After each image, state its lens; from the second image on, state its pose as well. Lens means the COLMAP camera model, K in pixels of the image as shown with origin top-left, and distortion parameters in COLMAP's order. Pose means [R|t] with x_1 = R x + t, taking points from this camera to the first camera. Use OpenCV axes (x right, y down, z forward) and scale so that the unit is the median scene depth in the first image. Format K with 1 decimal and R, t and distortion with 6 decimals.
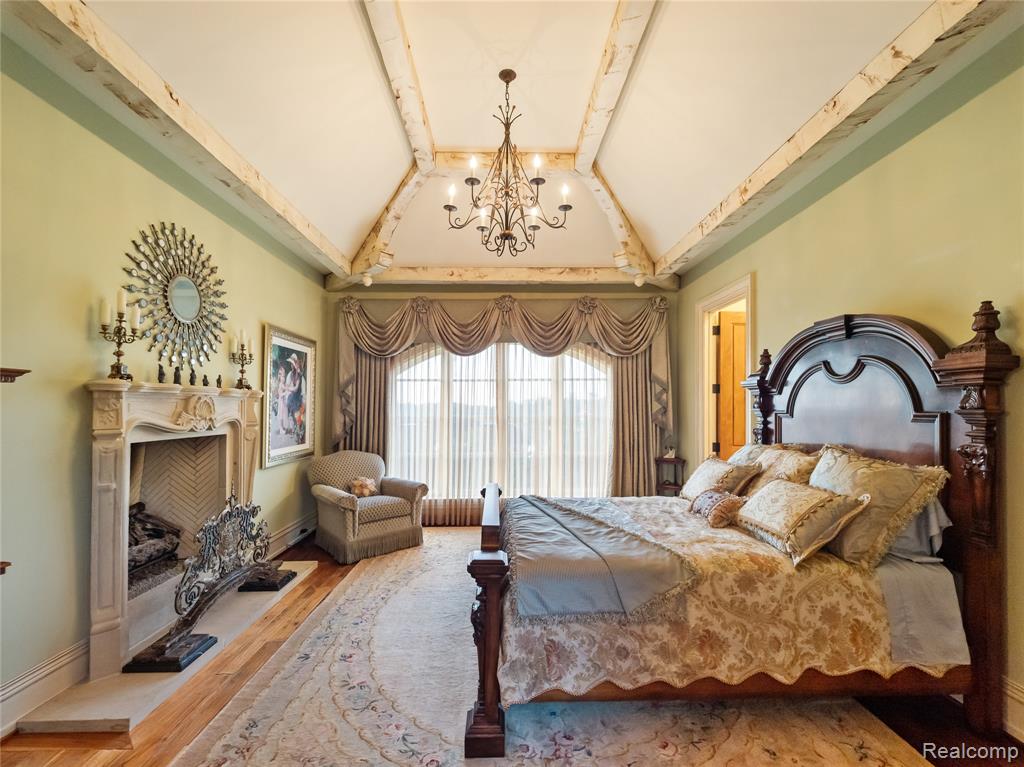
lens RADIAL K [[443.1, 0, 499.4], [0, 443.1, 402.5], [0, 0, 1]] dist [0.001886, -0.001740]
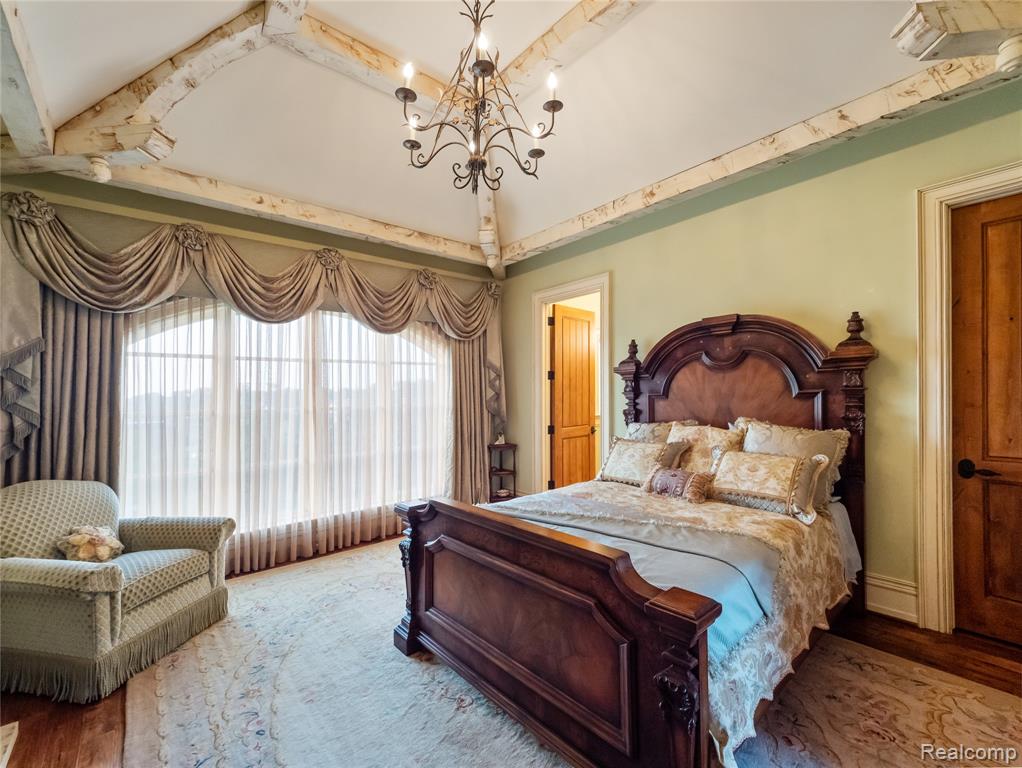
lens RADIAL K [[438.6, 0, 511.9], [0, 438.6, 385.6], [0, 0, 1]] dist [-0.001335, -0.002352]
pose [[0.761845, 0.001765, 0.647757, -0.252793], [0.009528, 0.999858, -0.013931, 0.007151], [-0.647689, 0.016786, 0.761720, 0.241108]]
